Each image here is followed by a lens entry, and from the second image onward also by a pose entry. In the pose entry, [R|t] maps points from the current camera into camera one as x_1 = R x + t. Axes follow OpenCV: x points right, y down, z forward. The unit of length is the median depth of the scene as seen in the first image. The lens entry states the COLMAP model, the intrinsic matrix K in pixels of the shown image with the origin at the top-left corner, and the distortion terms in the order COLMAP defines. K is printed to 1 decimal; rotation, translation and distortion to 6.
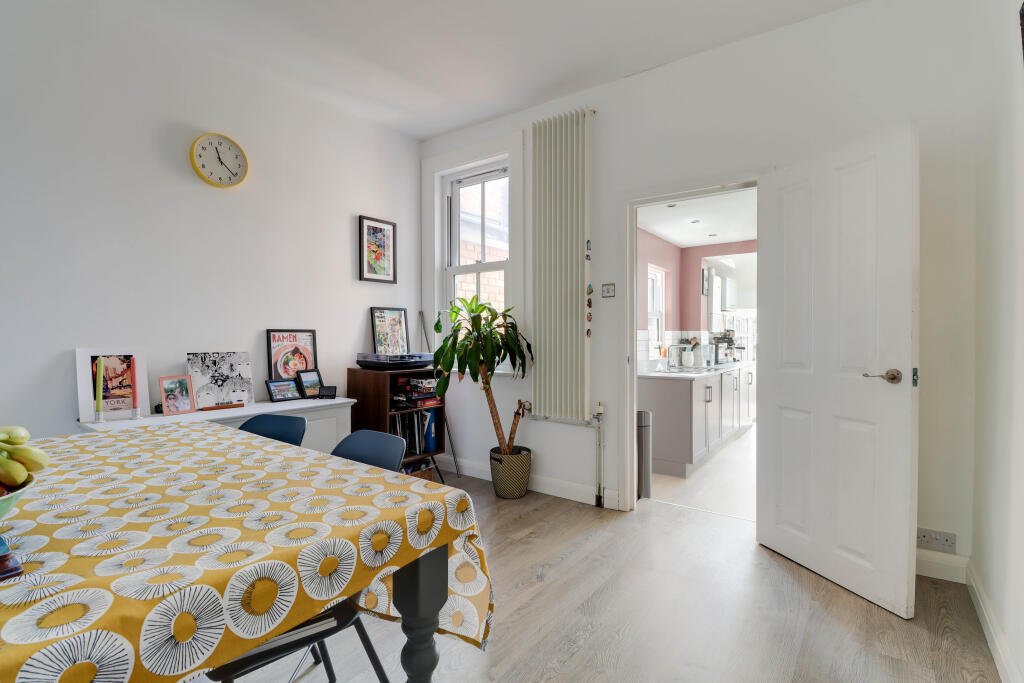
lens RADIAL K [[476.6, 0, 503.5], [0, 476.6, 342.1], [0, 0, 1]] dist [-0.010910, -0.000994]
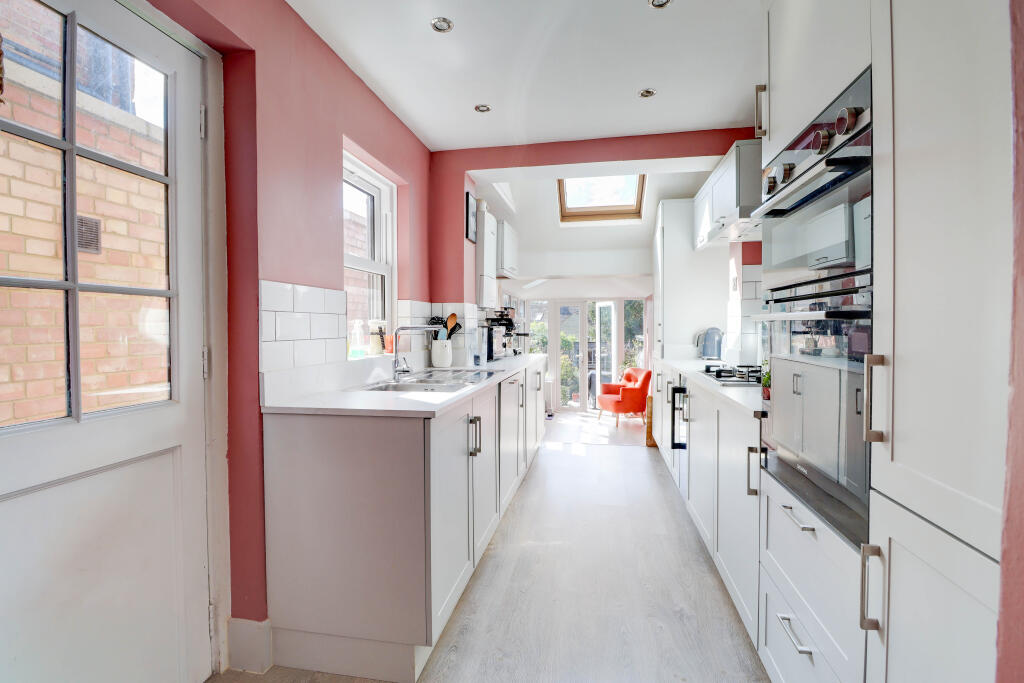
lens RADIAL K [[476.6, 0, 510.9], [0, 476.6, 339.0], [0, 0, 1]] dist [-0.010910, -0.000994]
pose [[0.893587, -0.008979, 0.448801, 0.211132], [0.003556, 0.999910, 0.012926, 0.011575], [-0.448877, -0.009954, 0.893538, 0.472221]]
